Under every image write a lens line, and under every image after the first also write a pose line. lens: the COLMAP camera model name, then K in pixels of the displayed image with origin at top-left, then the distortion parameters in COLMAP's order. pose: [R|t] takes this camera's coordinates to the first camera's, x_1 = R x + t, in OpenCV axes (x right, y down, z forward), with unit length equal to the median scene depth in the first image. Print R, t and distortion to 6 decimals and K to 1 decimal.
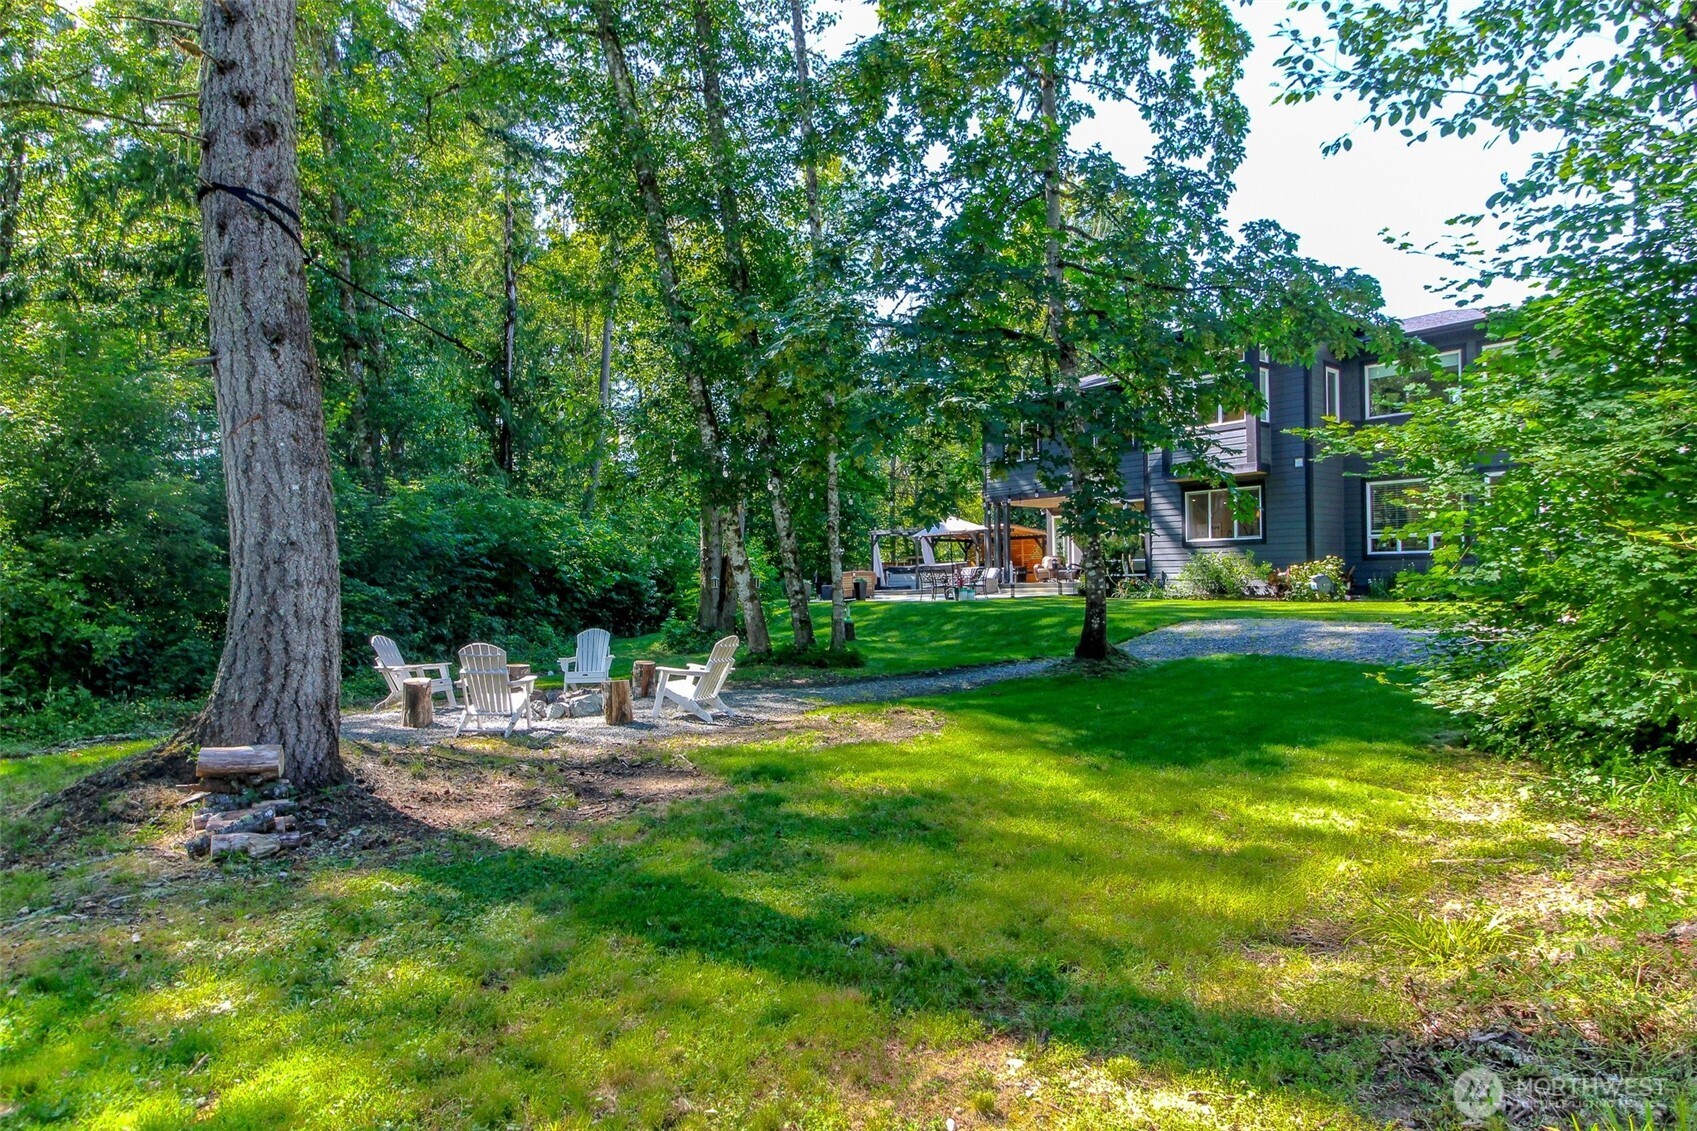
lens RADIAL K [[1173.5, 0, 848.5], [0, 1173.5, 565.5], [0, 0, 1]] dist [-0.000375, -0.000060]
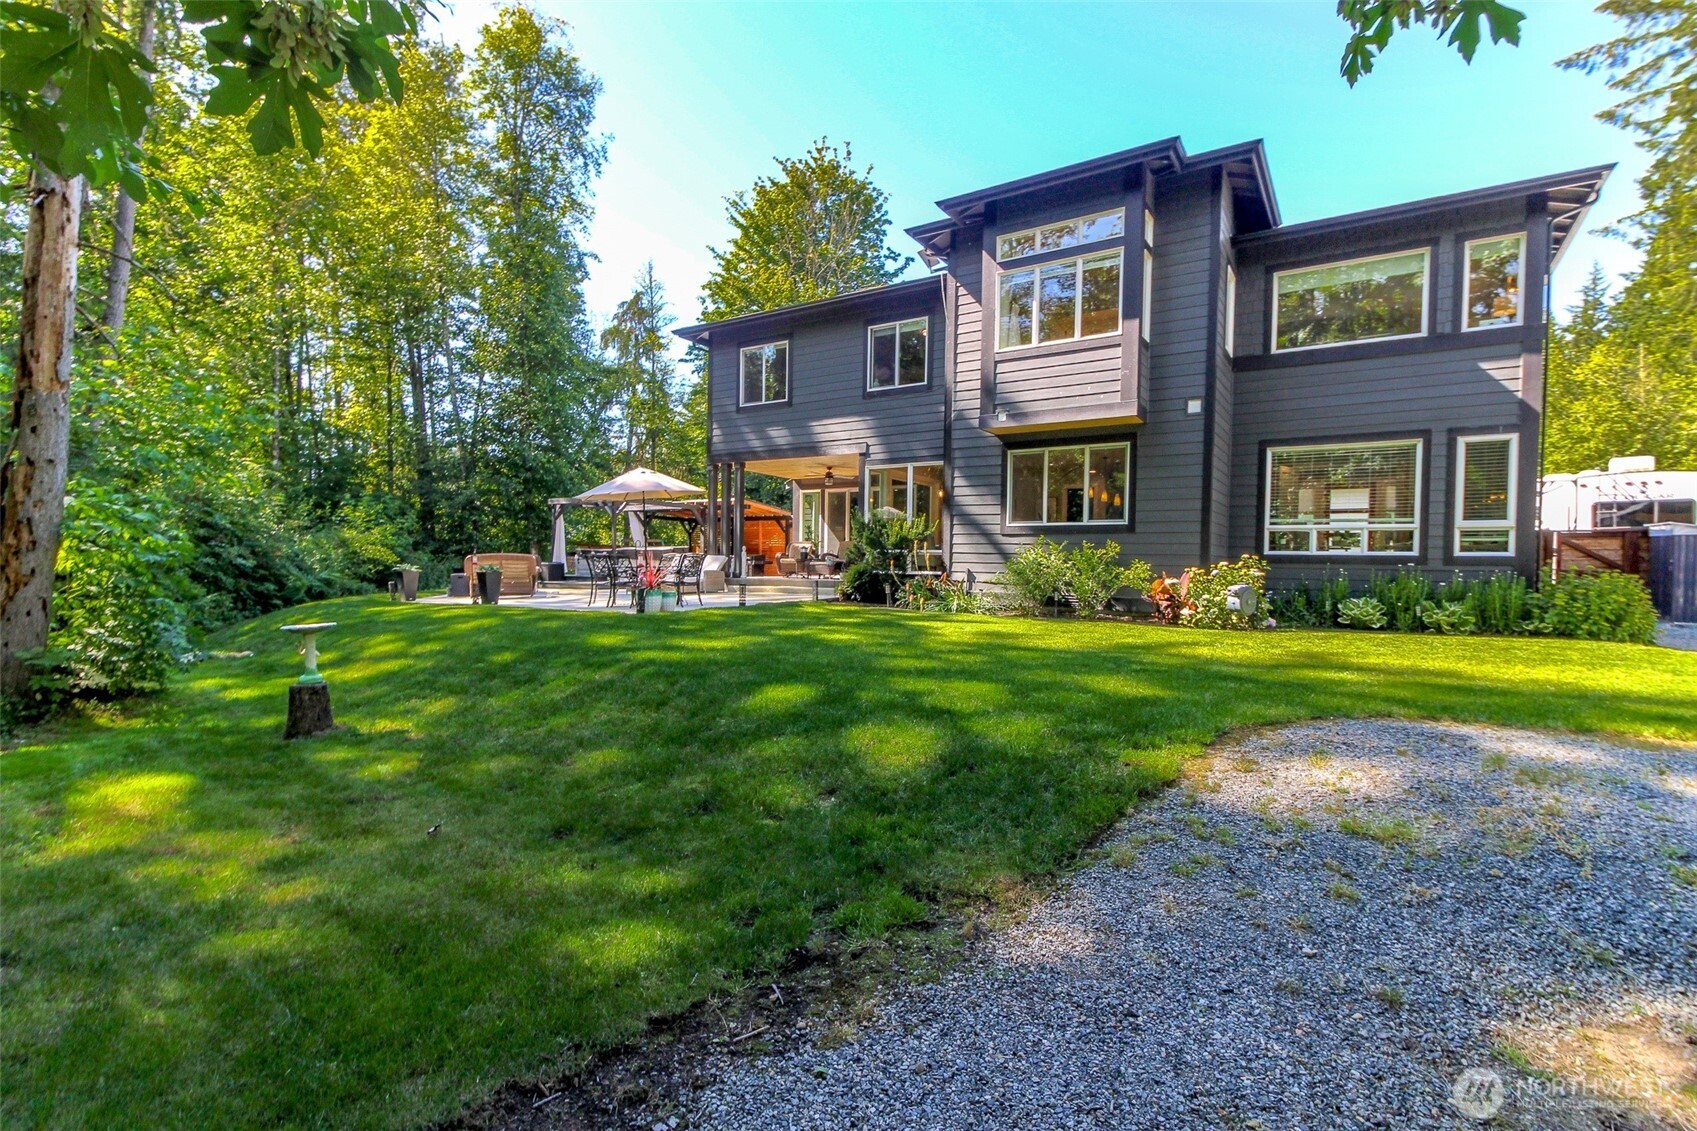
lens RADIAL K [[766.4, 0, 848.5], [0, 766.4, 565.5], [0, 0, 1]] dist [-0.000219, -0.000021]
pose [[0.967513, 0.029680, 0.251072, 0.083874], [-0.033483, 0.999380, 0.010888, 0.000210], [-0.250593, -0.018941, 0.967907, 0.530414]]
